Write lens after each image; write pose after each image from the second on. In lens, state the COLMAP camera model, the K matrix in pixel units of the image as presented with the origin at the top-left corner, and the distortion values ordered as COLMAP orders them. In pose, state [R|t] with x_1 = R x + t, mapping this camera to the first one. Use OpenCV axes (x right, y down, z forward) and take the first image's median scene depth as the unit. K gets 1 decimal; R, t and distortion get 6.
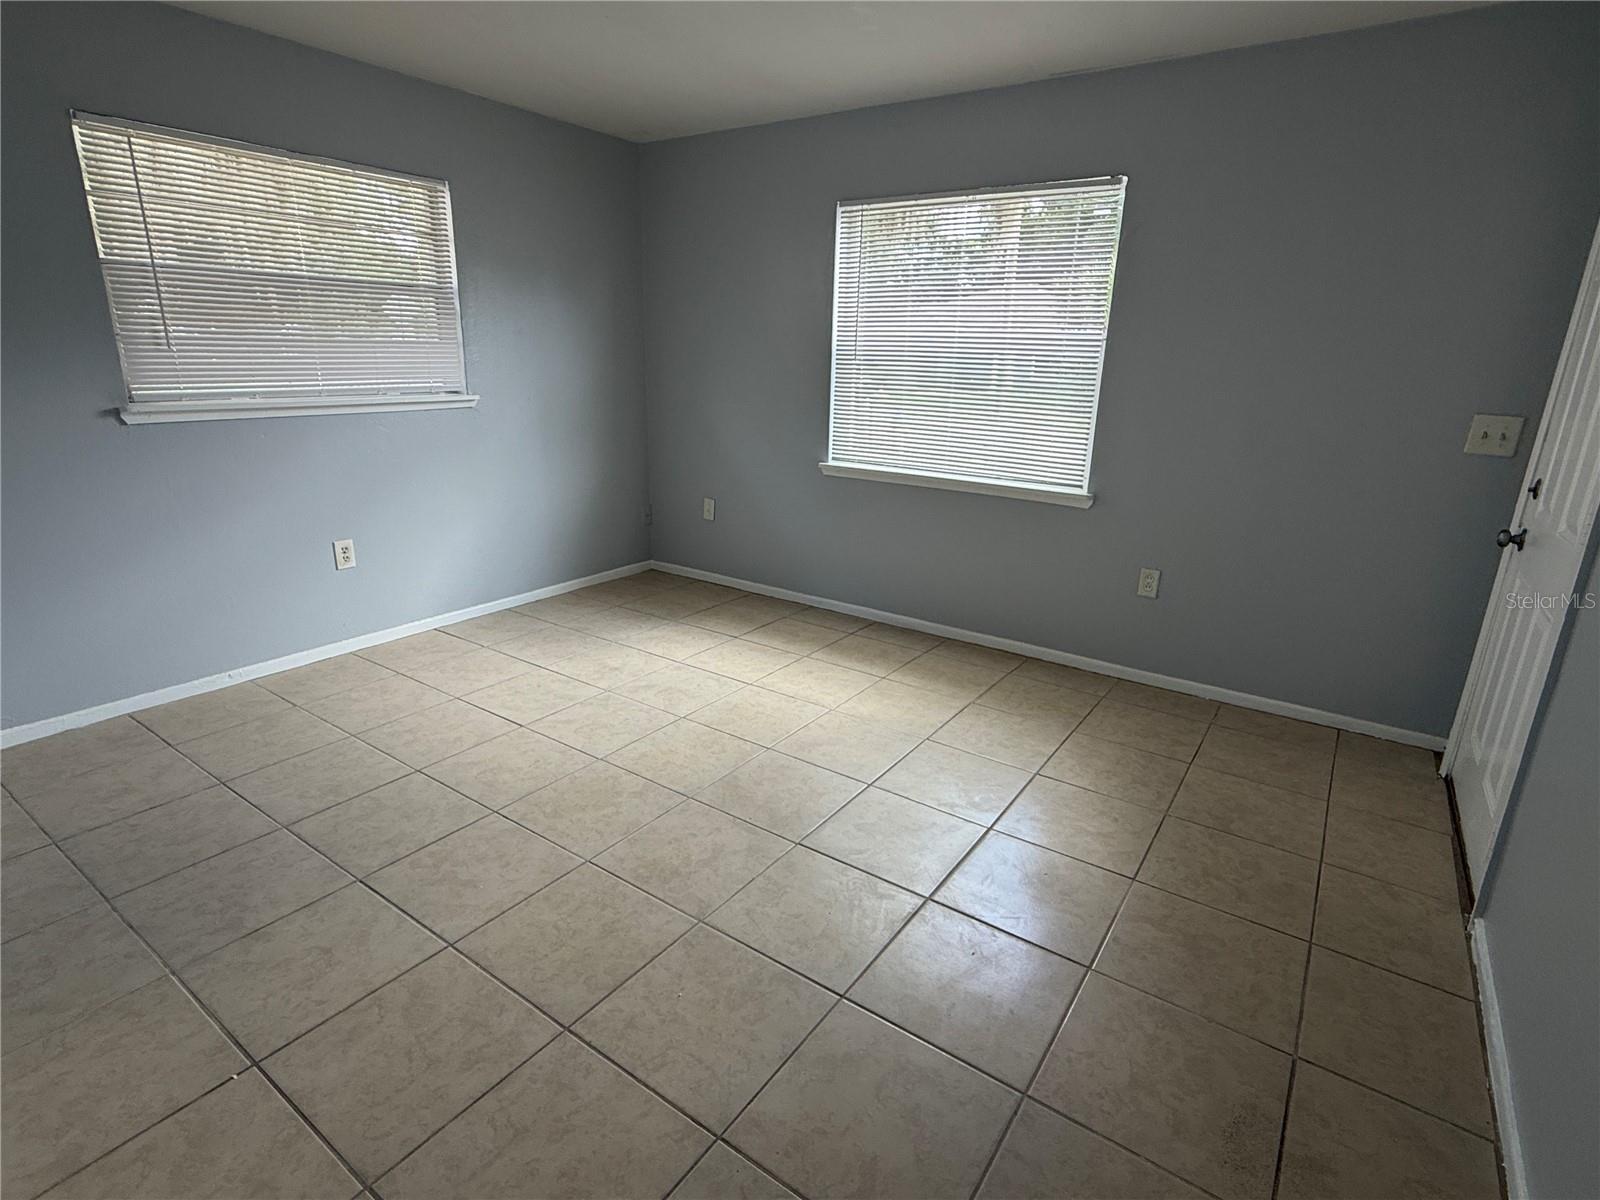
lens RADIAL K [[812.1, 0, 797.6], [0, 812.1, 600.4], [0, 0, 1]] dist [0.002323, -0.000572]
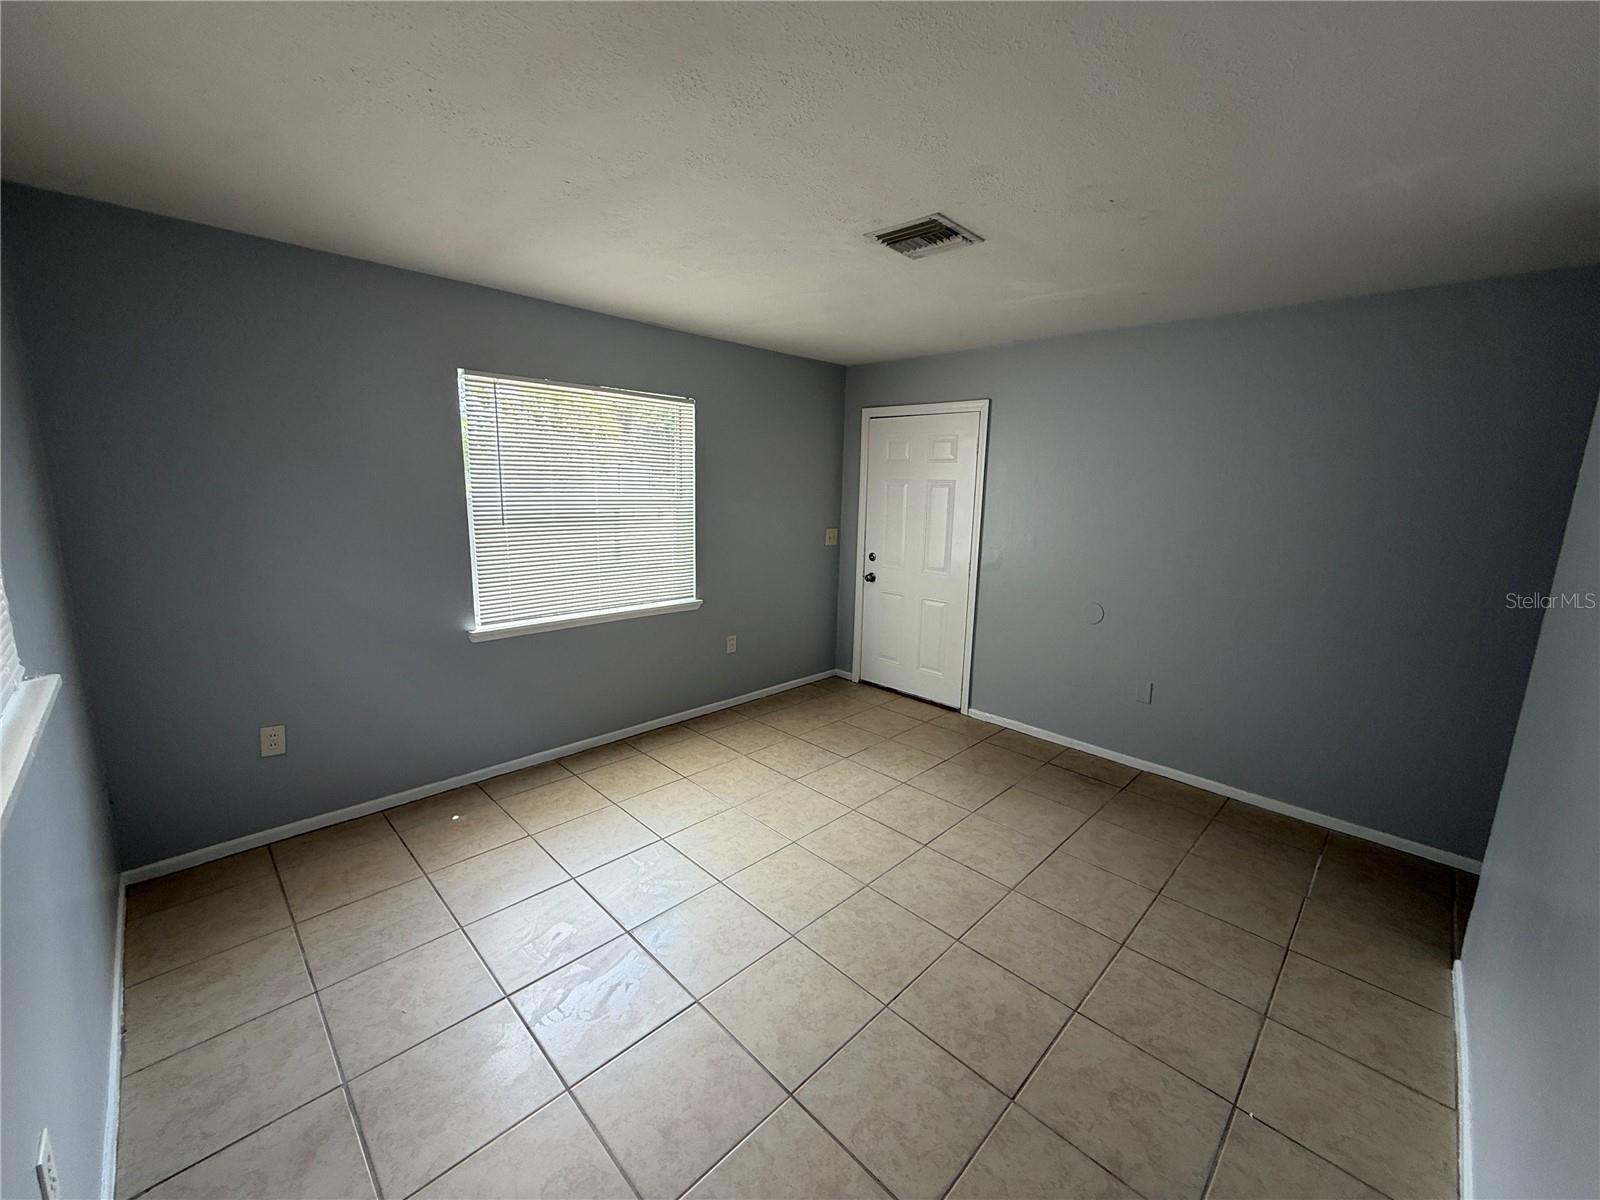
lens RADIAL K [[638.9, 0, 799.5], [0, 638.9, 596.4], [0, 0, 1]] dist [0.001625, 0.000339]
pose [[0.169989, -0.200681, 0.964796, -0.885859], [0.266245, 0.951988, 0.151106, -0.315851], [-0.948798, 0.231186, 0.215258, 0.679732]]
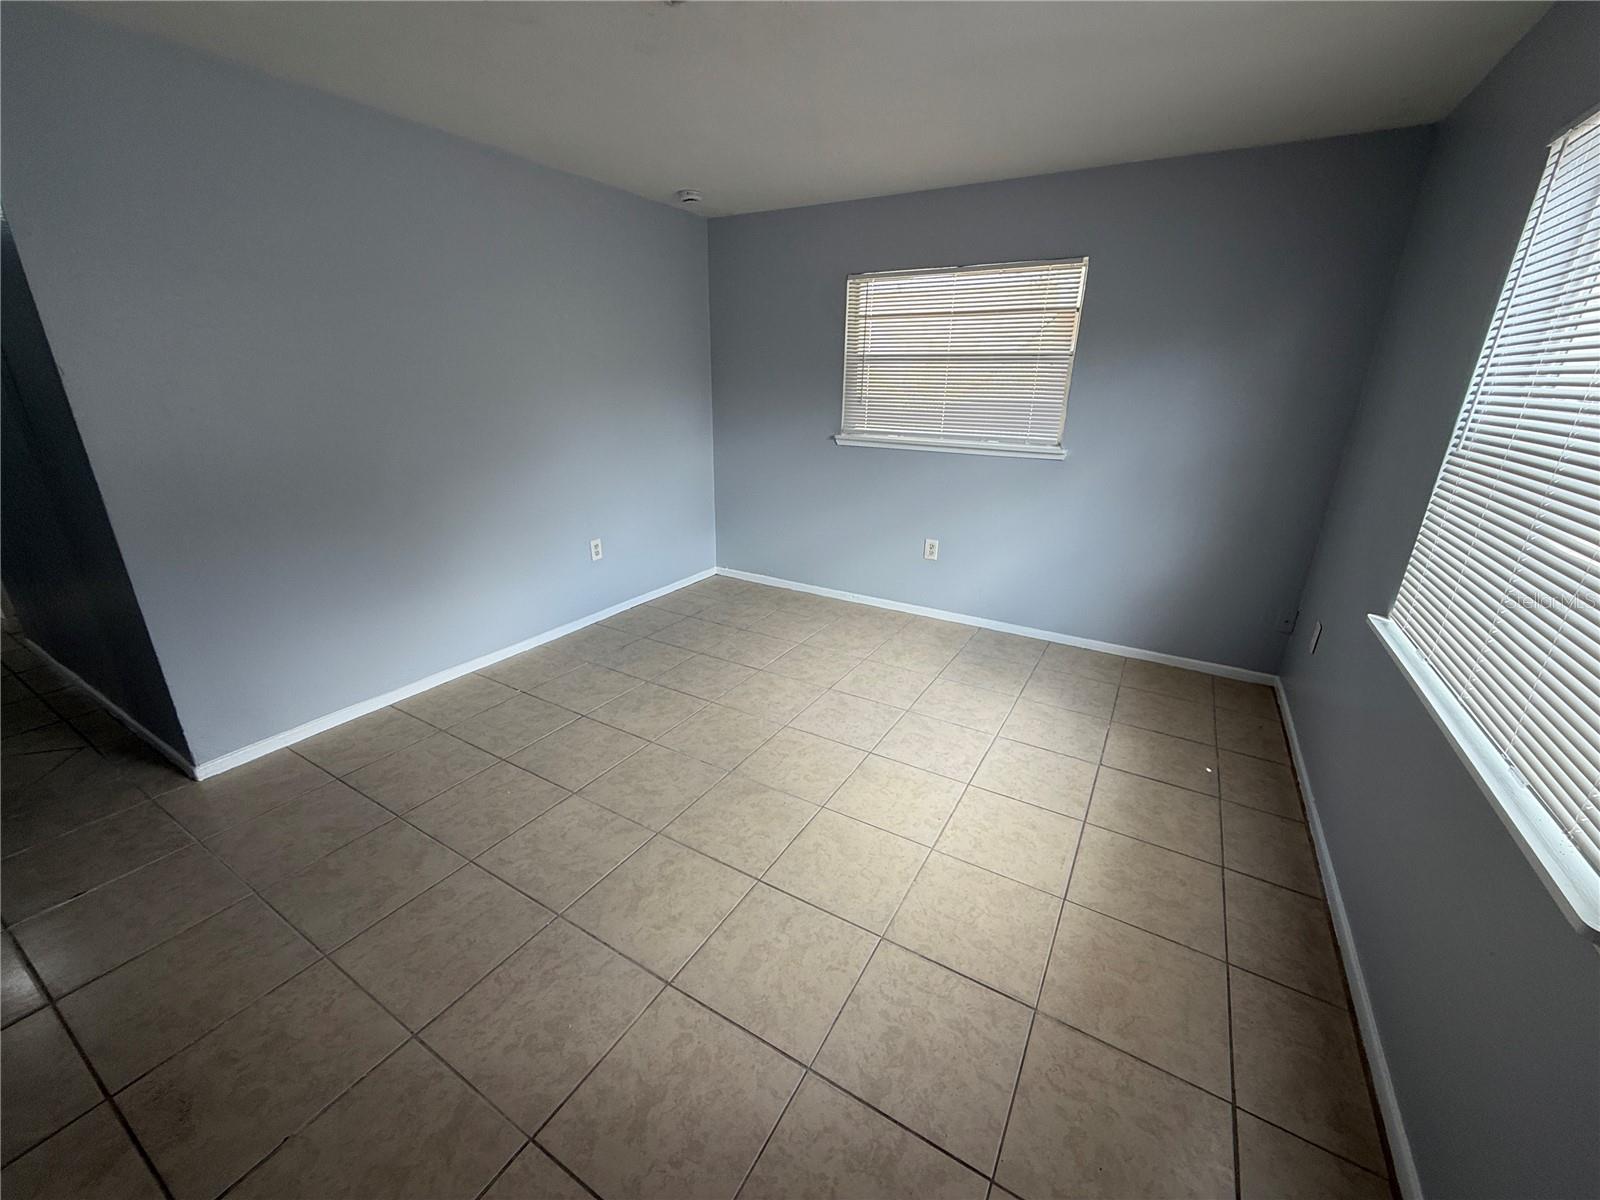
lens RADIAL K [[638.9, 0, 796.2], [0, 638.9, 600.0], [0, 0, 1]] dist [0.001625, 0.000339]
pose [[0.075352, 0.311405, -0.947285, 0.627564], [-0.304360, 0.911834, 0.275541, -0.259515], [0.949572, 0.267553, 0.163488, 0.752298]]
